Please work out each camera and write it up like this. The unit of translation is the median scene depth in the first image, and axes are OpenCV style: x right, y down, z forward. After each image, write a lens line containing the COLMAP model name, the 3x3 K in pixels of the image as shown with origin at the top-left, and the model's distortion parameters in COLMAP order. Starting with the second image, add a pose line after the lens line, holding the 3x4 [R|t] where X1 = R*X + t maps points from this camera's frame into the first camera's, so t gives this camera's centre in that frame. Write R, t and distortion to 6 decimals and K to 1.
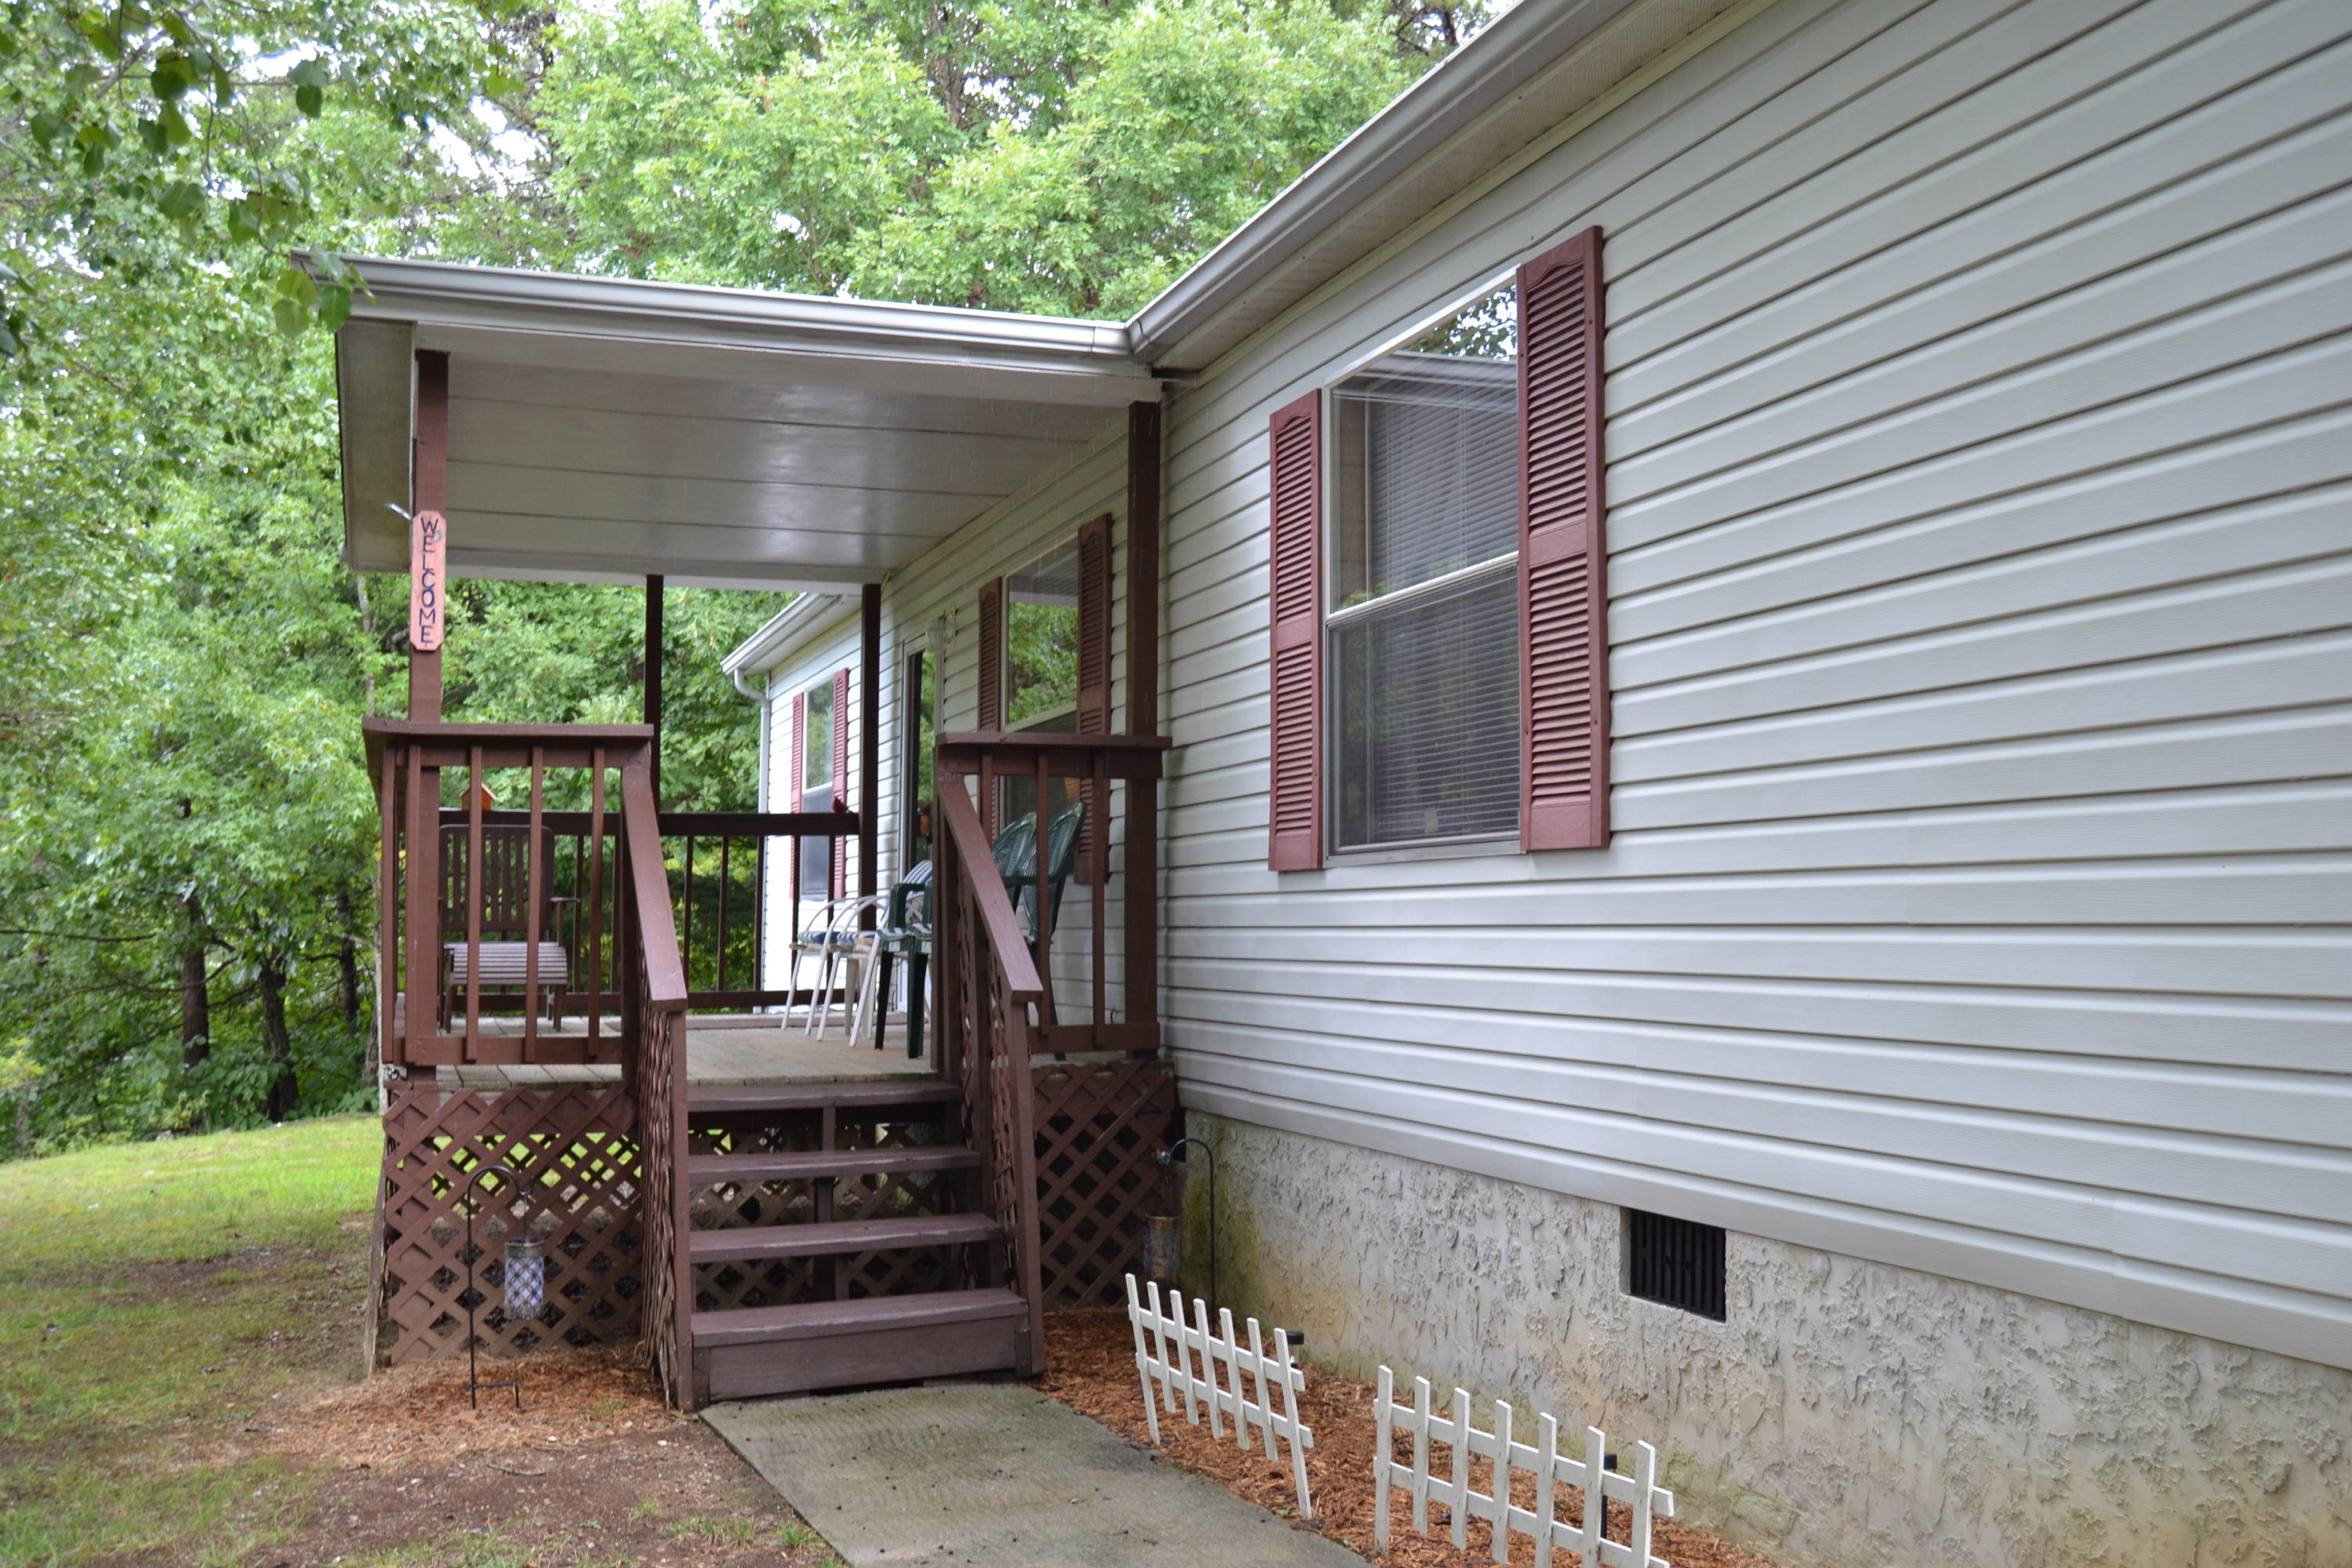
lens RADIAL K [[2251.0, 0, 1174.3], [0, 2251.0, 784.5], [0, 0, 1]] dist [-0.073924, 0.000000]
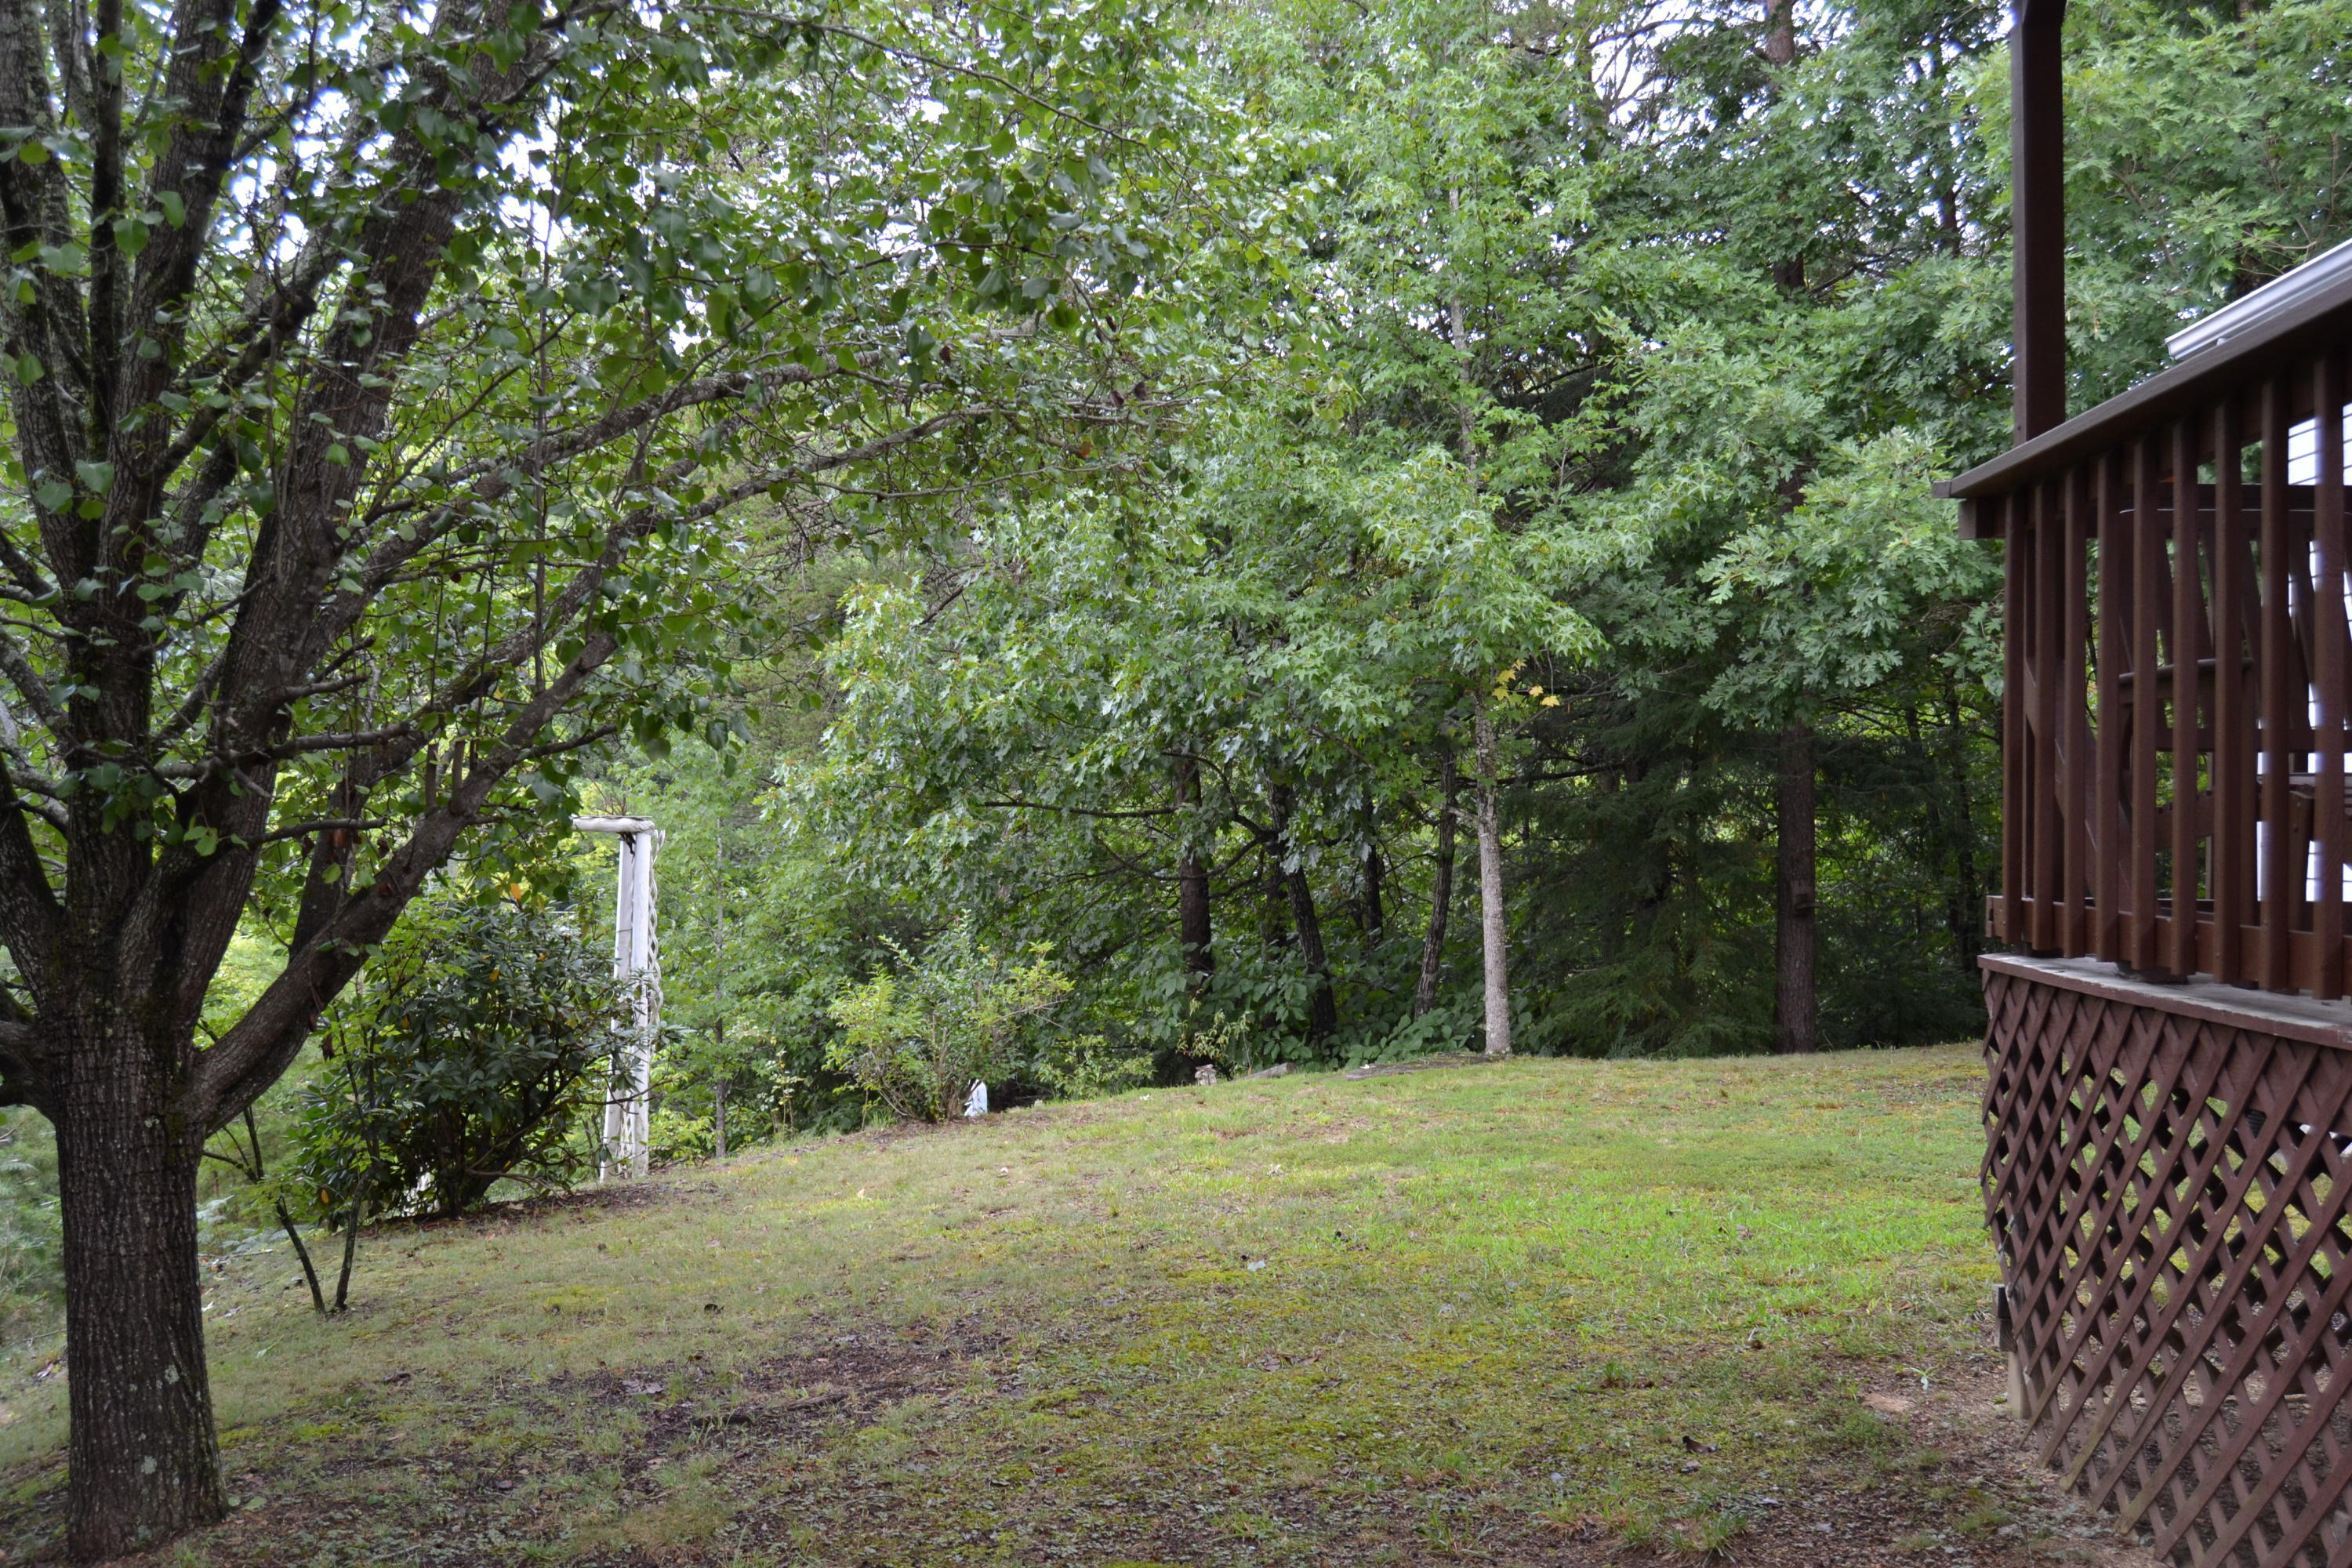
lens RADIAL K [[2251.0, 0, 1173.5], [0, 2251.0, 798.3], [0, 0, 1]] dist [-0.073924, 0.000000]
pose [[0.929467, 0.006489, -0.368848, -0.197500], [0.012135, 0.998766, 0.048150, 0.030487], [0.368706, -0.049230, 0.928242, 0.307611]]
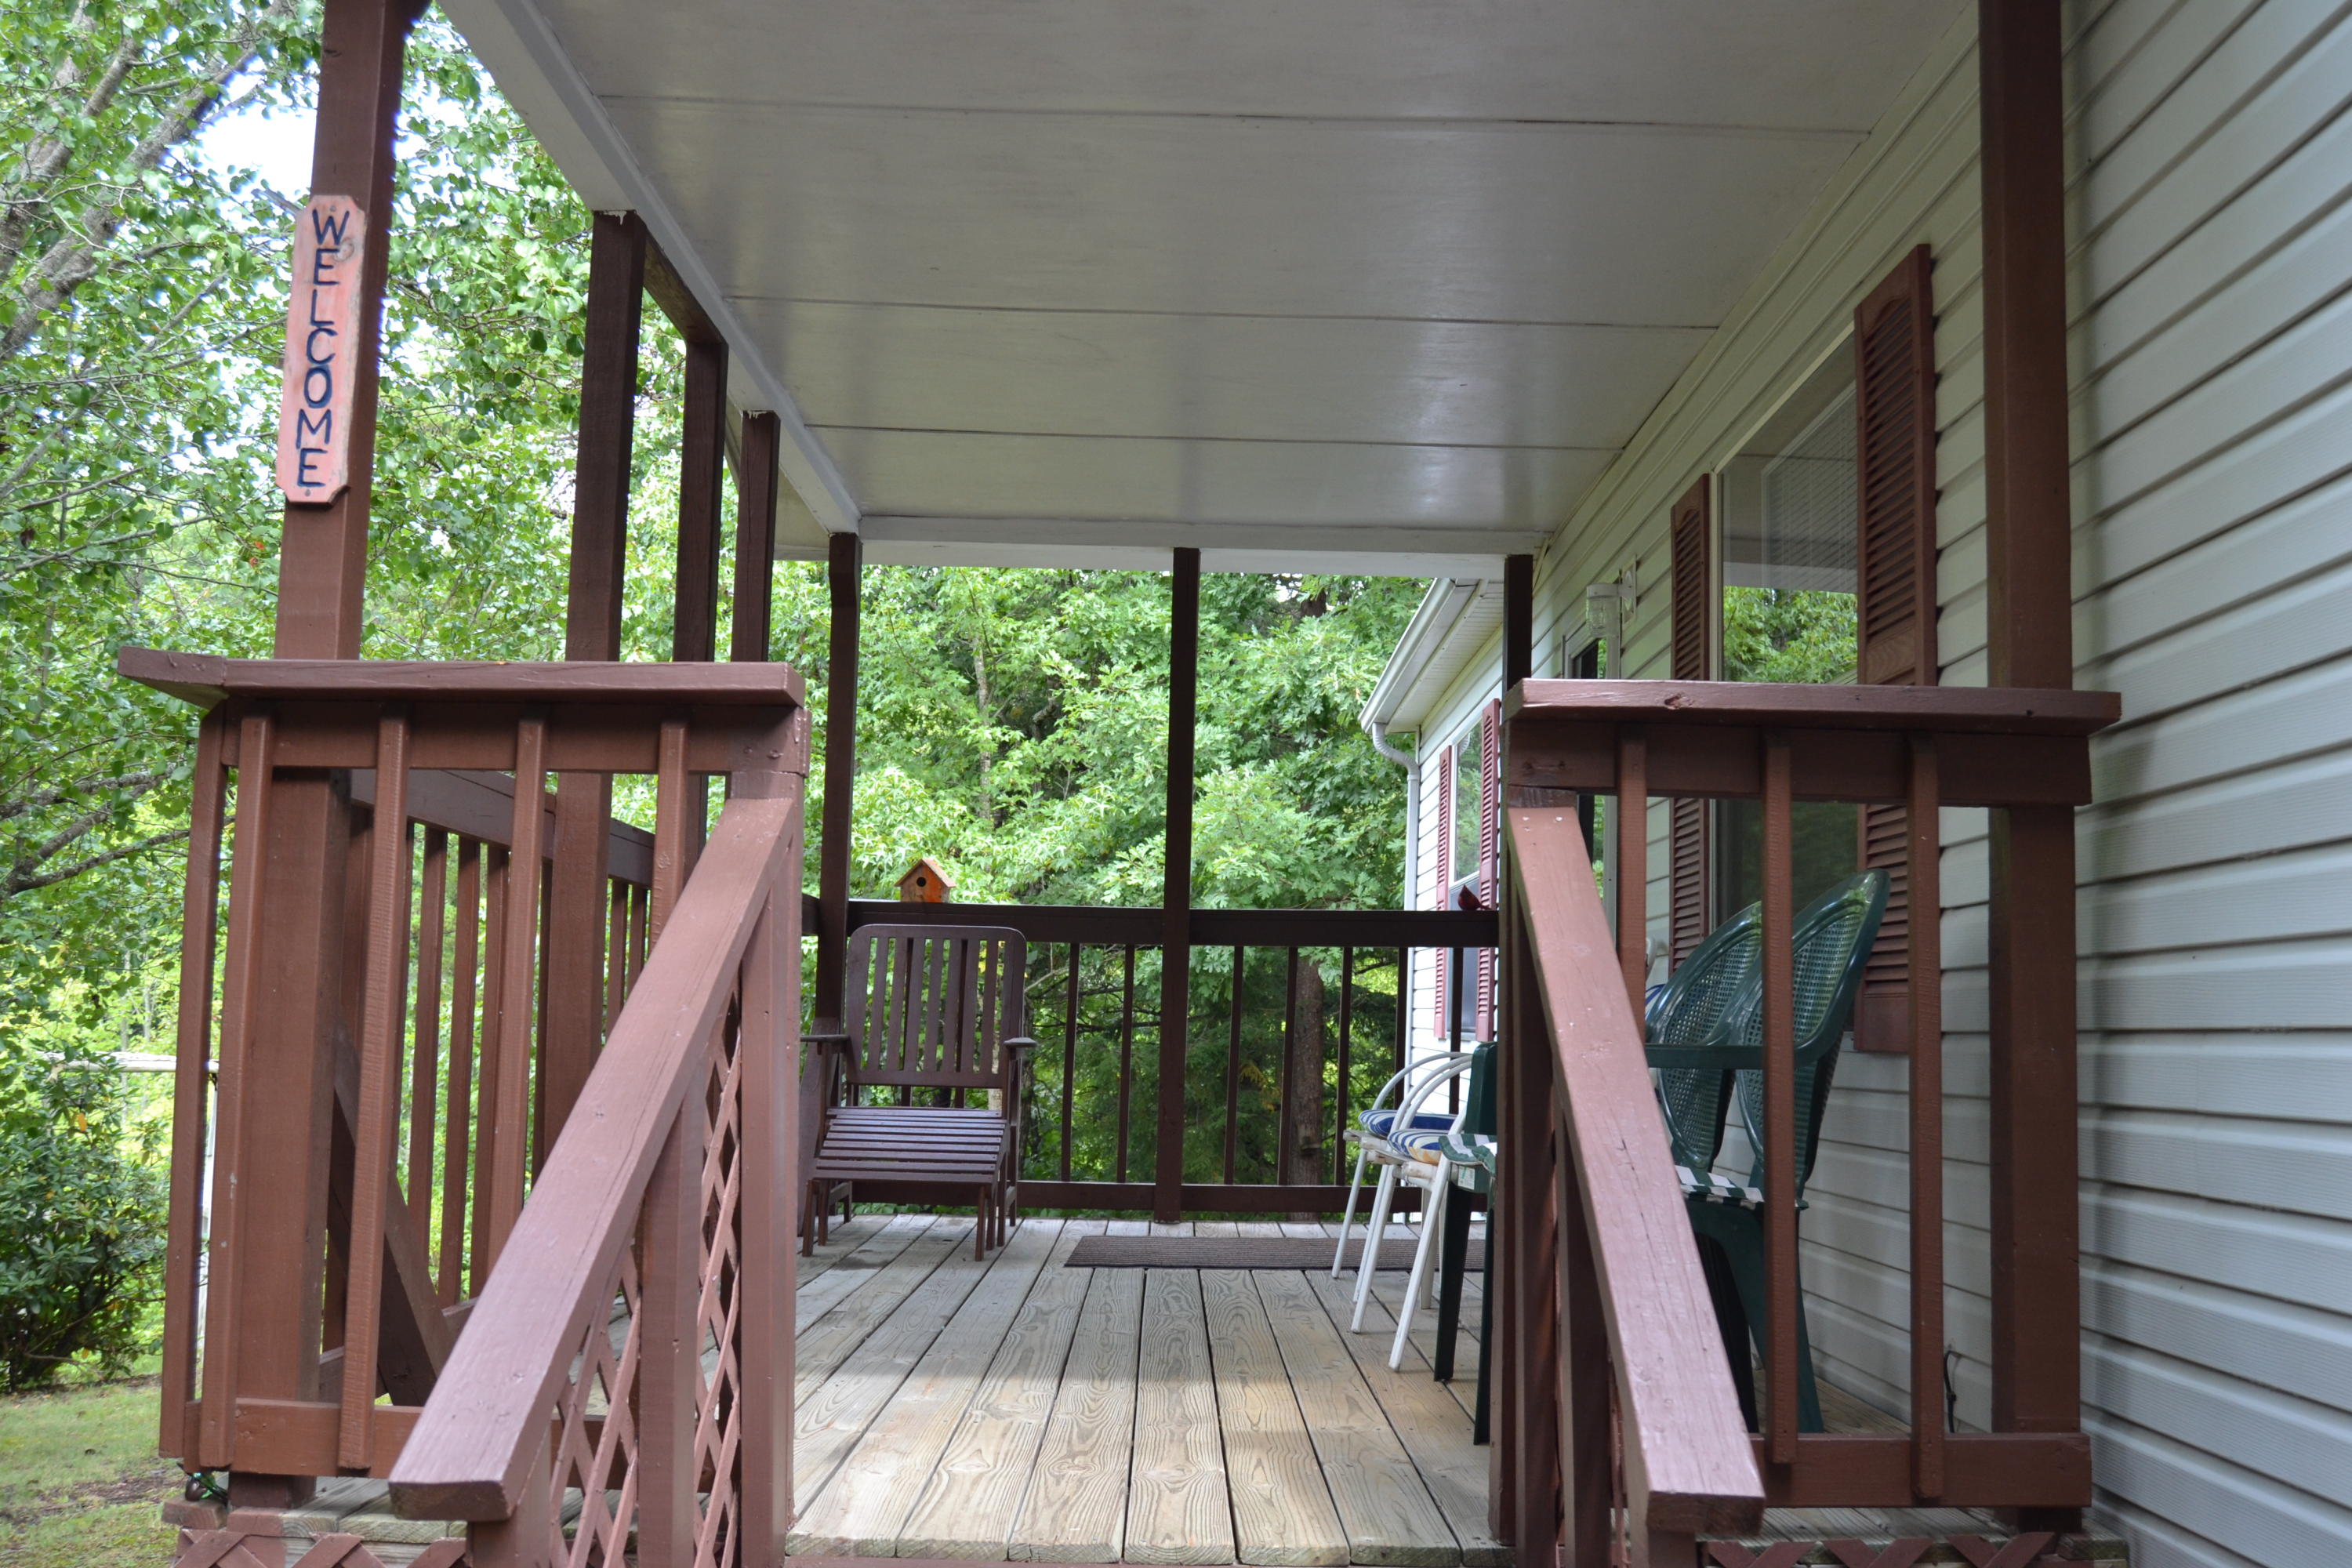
lens RADIAL K [[2251.0, 0, 1164.2], [0, 2251.0, 772.0], [0, 0, 1]] dist [-0.073924, 0.000000]
pose [[0.943694, -0.013308, -0.330553, -0.011675], [-0.005342, 0.998447, -0.055447, 0.005577], [0.330777, 0.054091, 0.942157, 0.228325]]
